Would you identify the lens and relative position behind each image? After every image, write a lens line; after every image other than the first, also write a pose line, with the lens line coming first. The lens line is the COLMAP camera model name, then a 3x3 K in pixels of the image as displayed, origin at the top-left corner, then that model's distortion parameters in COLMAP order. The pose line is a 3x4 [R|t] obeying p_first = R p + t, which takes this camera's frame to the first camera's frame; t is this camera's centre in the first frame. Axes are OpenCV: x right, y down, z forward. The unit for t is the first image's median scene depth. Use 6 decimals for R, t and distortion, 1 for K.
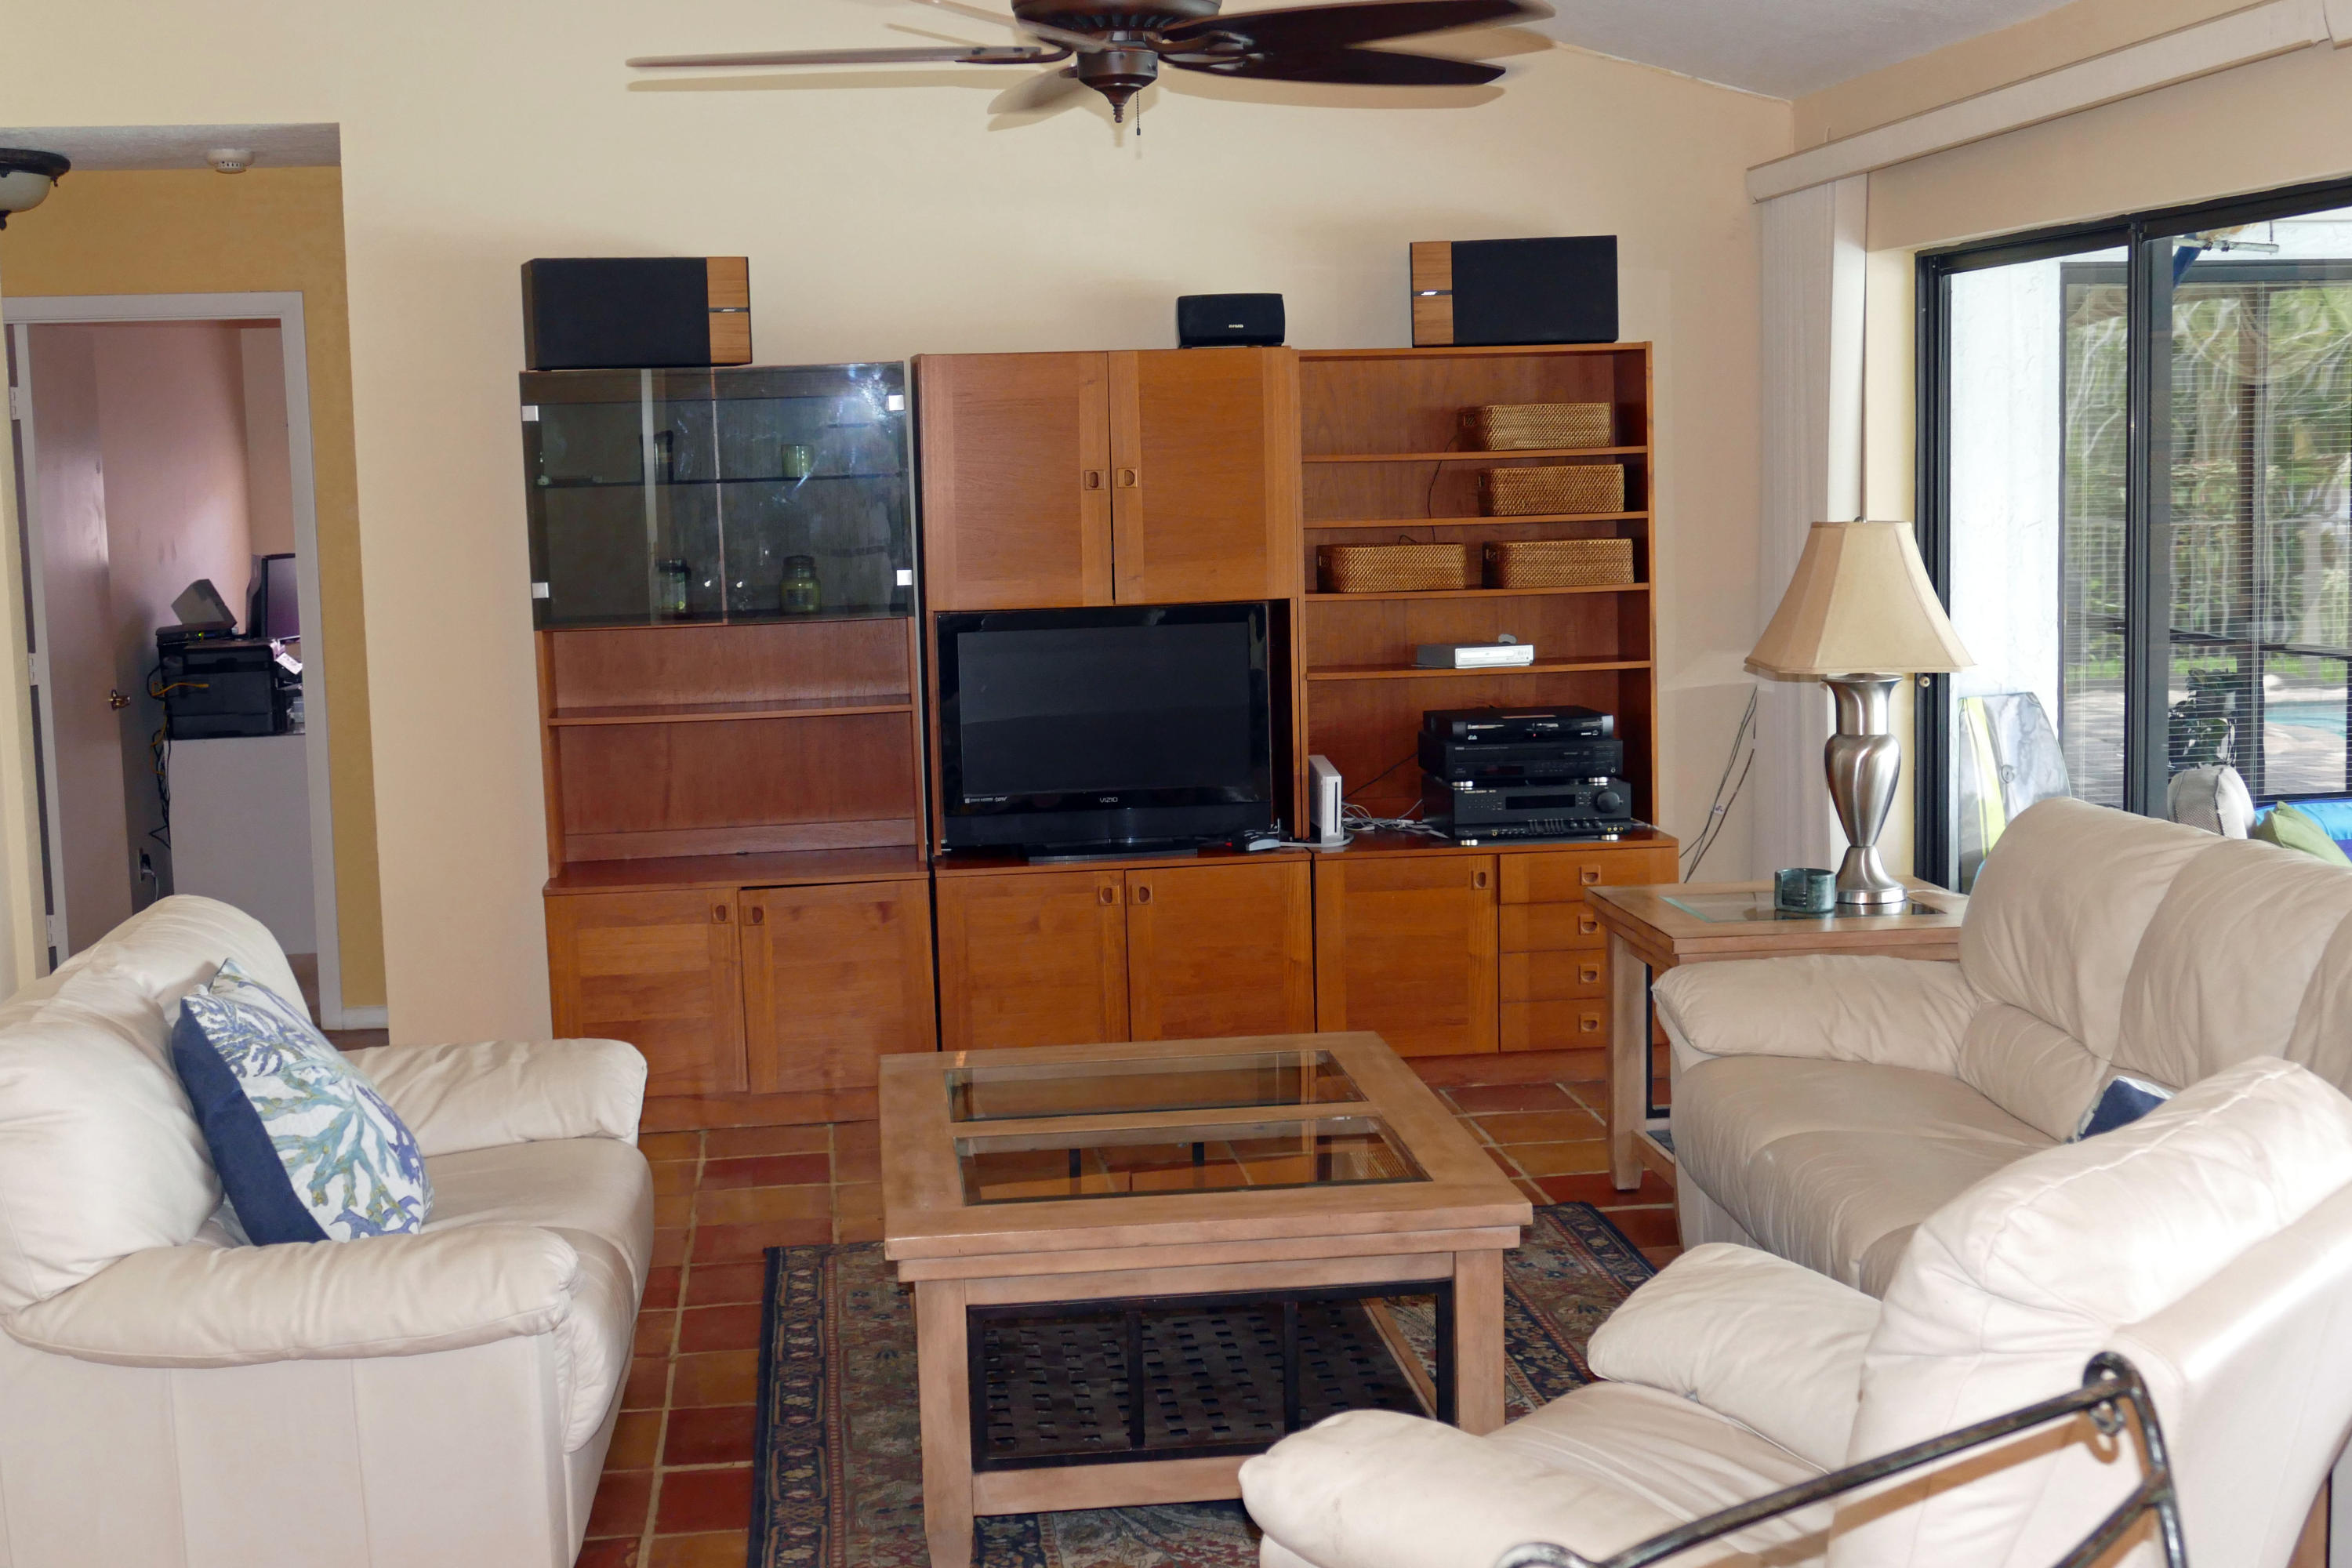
lens RADIAL K [[2976.6, 0, 1177.6], [0, 2976.6, 787.1], [0, 0, 1]] dist [0.022046, 0.000000]
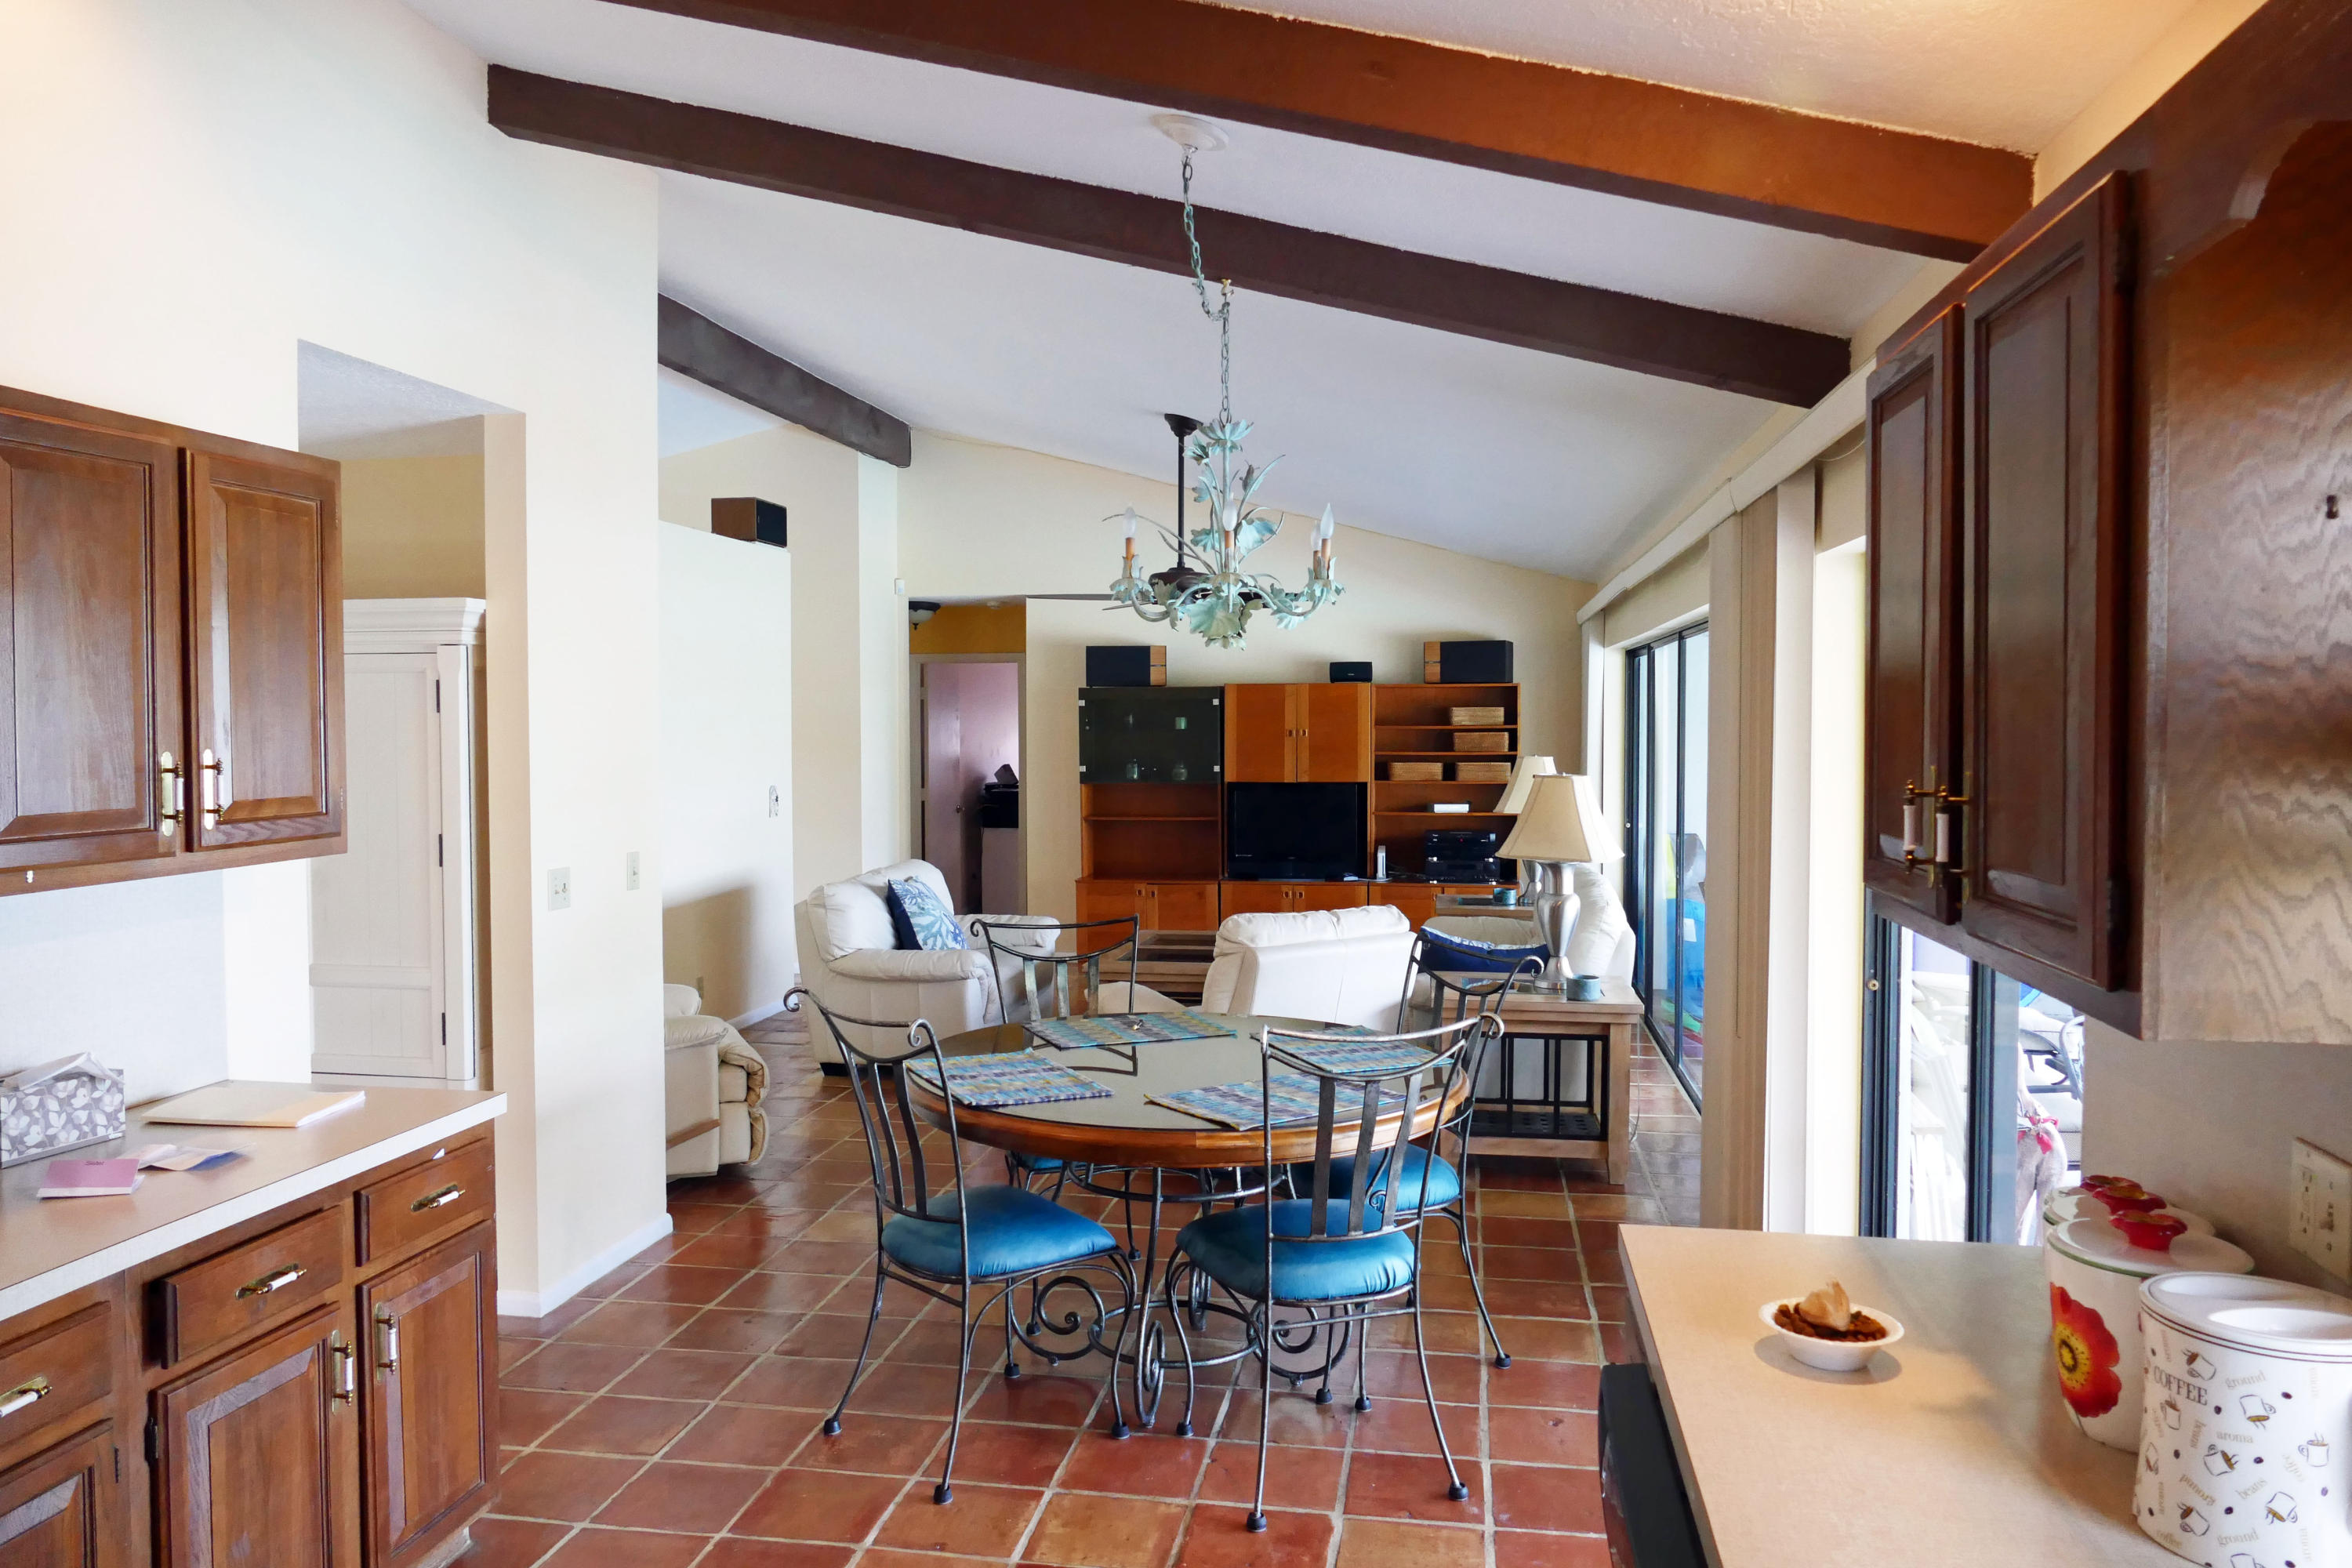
lens RADIAL K [[1731.0, 0, 1172.0], [0, 1731.0, 779.6], [0, 0, 1]] dist [-0.002331, 0.029282]
pose [[0.956439, 0.034081, -0.289936, 0.303016], [-0.055292, 0.996334, -0.065279, 0.039198], [0.286648, 0.078467, 0.954817, -0.441624]]
